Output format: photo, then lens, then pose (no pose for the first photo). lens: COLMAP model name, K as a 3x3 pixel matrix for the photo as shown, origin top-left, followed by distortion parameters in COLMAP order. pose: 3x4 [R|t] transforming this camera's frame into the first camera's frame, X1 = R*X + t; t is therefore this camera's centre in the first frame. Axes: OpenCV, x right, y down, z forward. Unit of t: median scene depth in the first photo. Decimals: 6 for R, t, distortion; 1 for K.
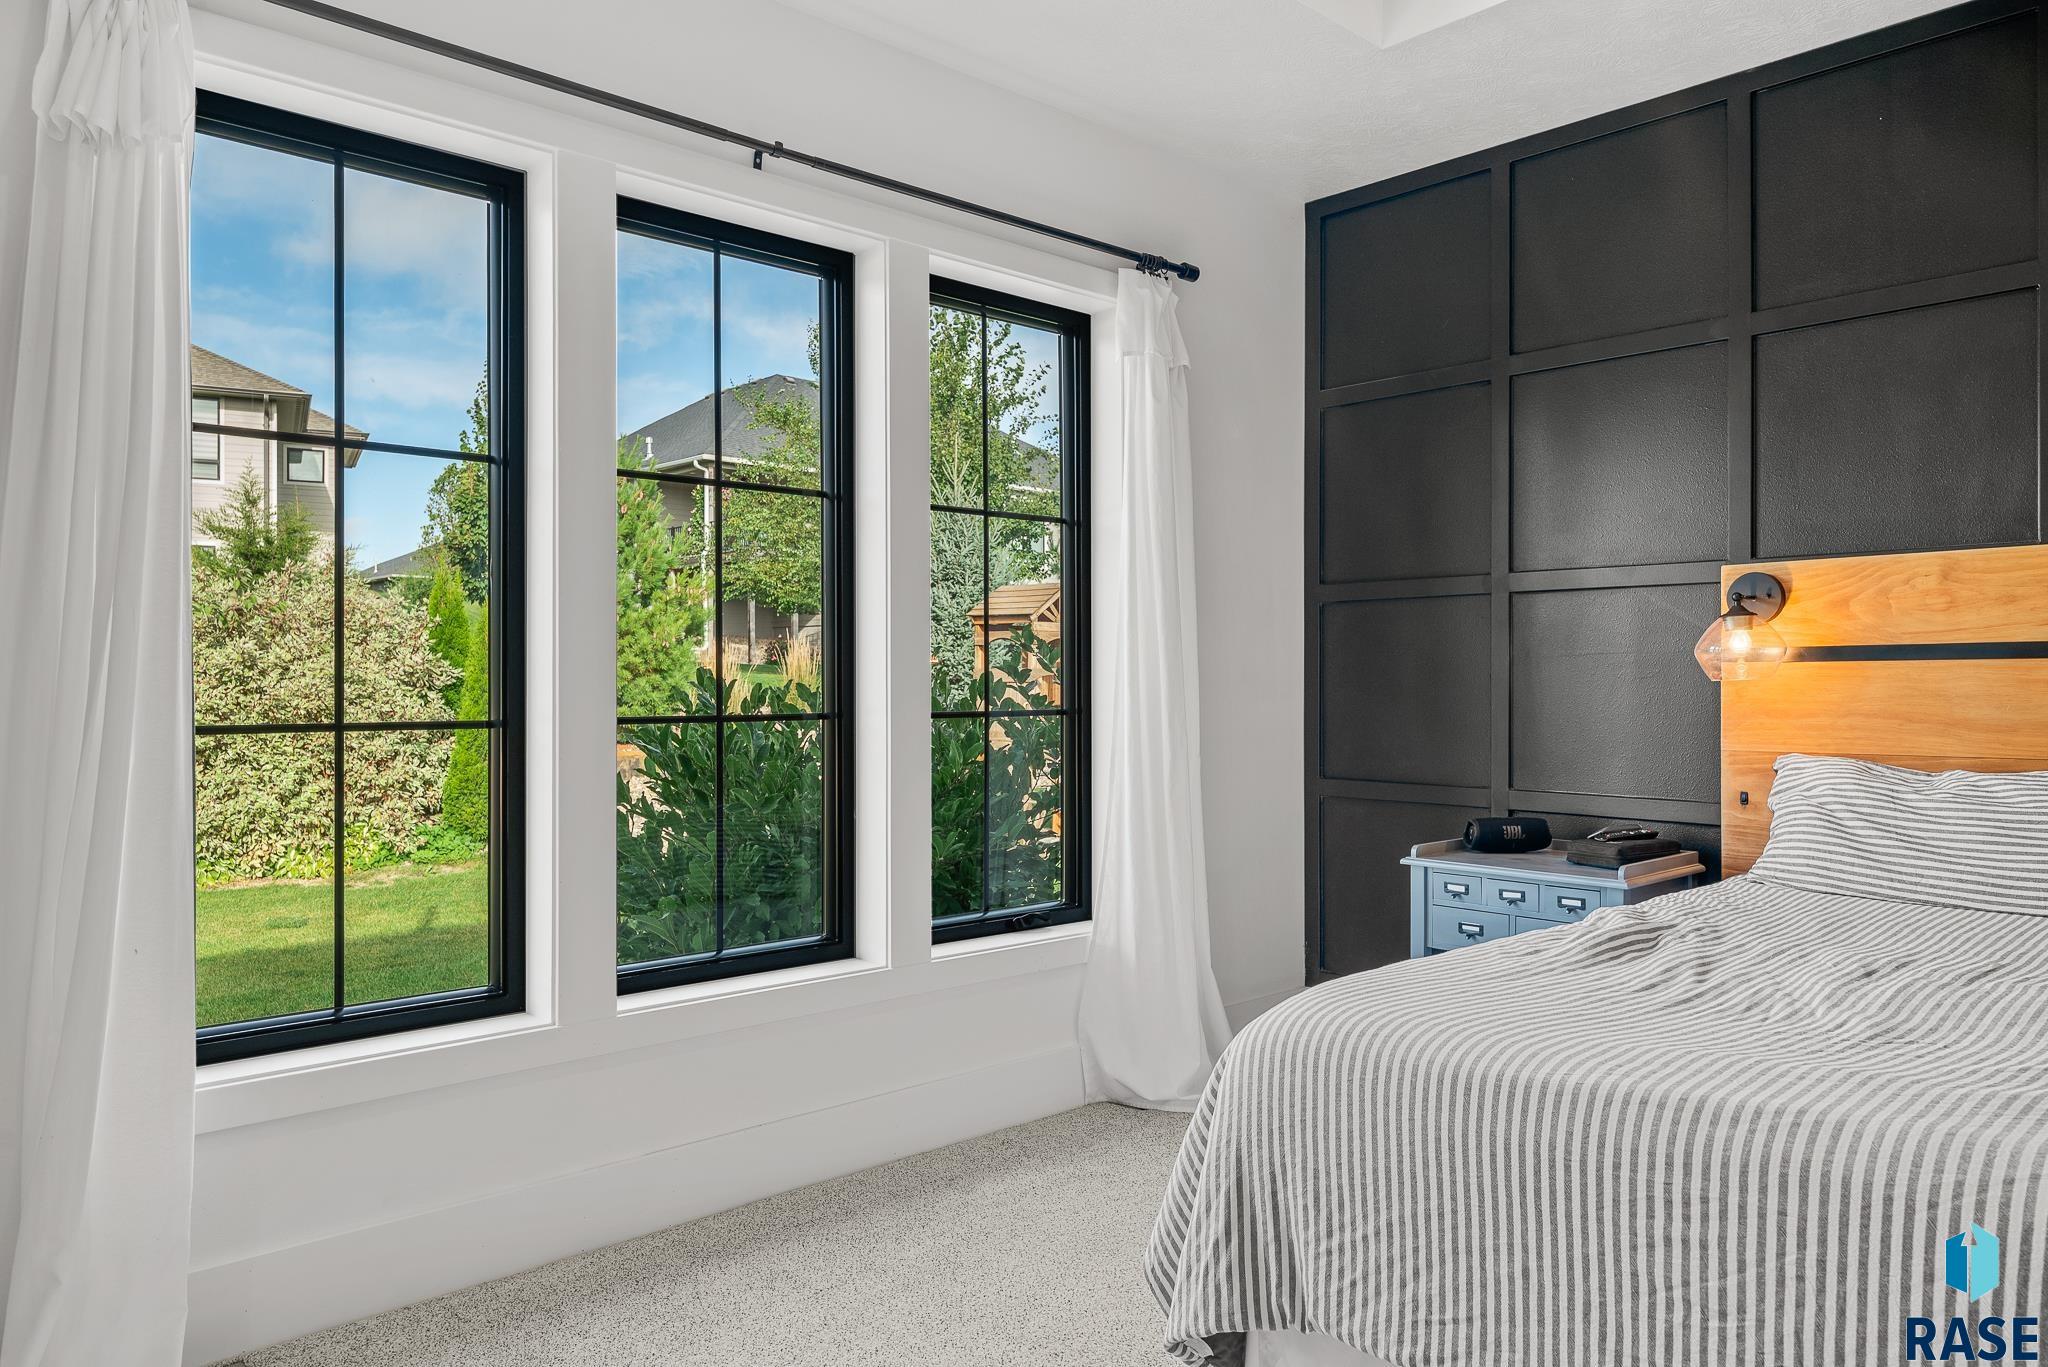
lens RADIAL K [[1340.4, 0, 1028.0], [0, 1340.4, 671.4], [0, 0, 1]] dist [0.022672, 0.001988]
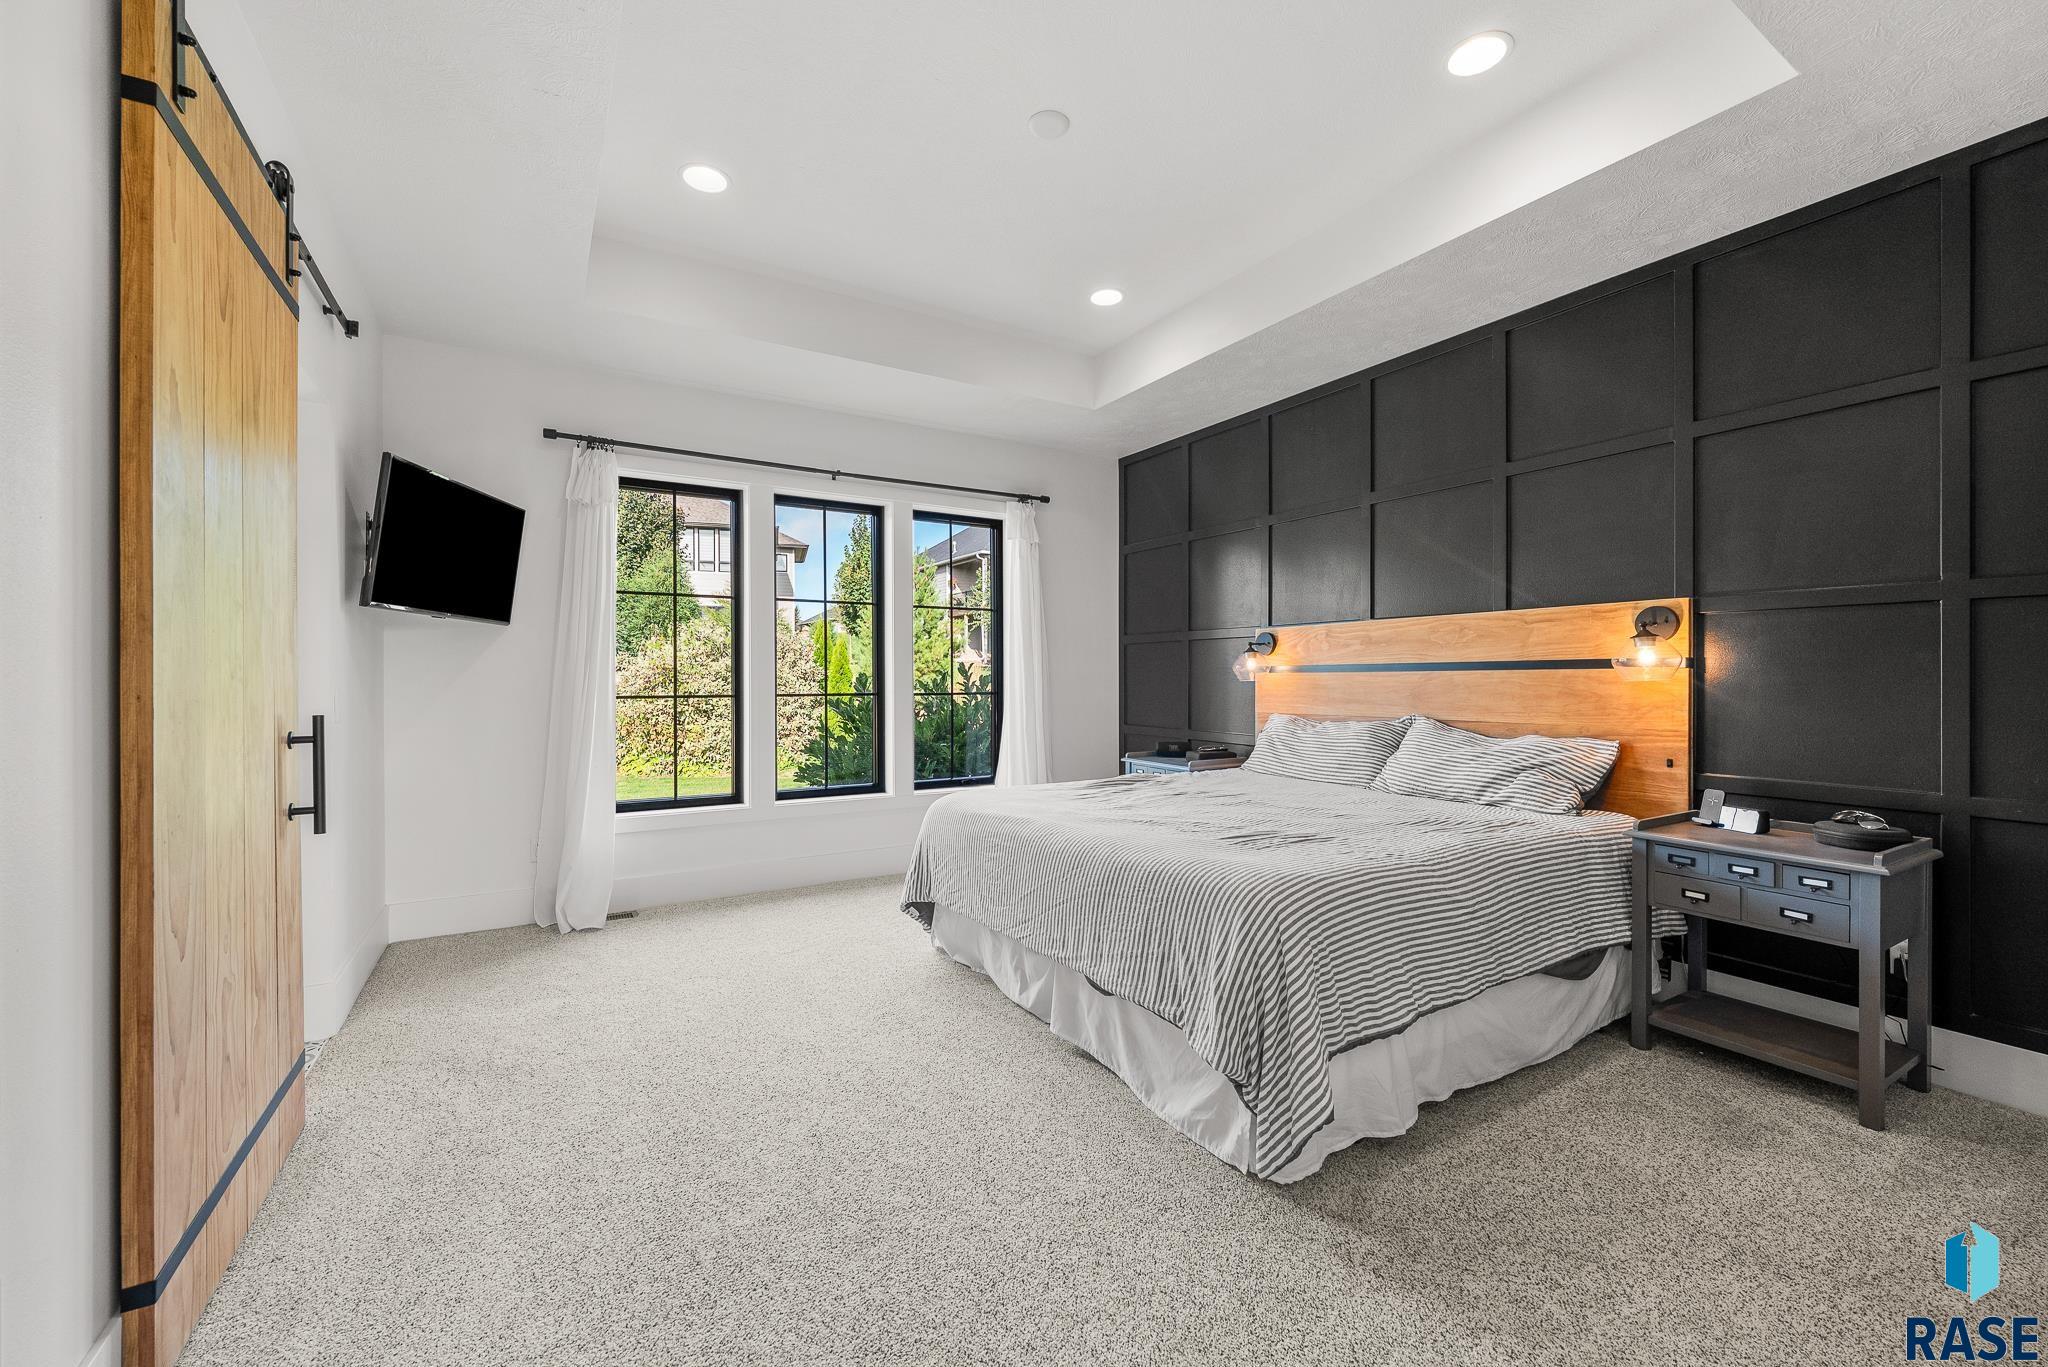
lens RADIAL K [[816.4, 0, 1024.0], [0, 816.4, 683.5], [0, 0, 1]] dist [0.092113, -0.000041]
pose [[0.975514, 0.006299, -0.219848, 0.391070], [-0.003209, 0.999891, 0.014407, -0.006500], [0.219915, -0.013349, 0.975428, -0.359686]]
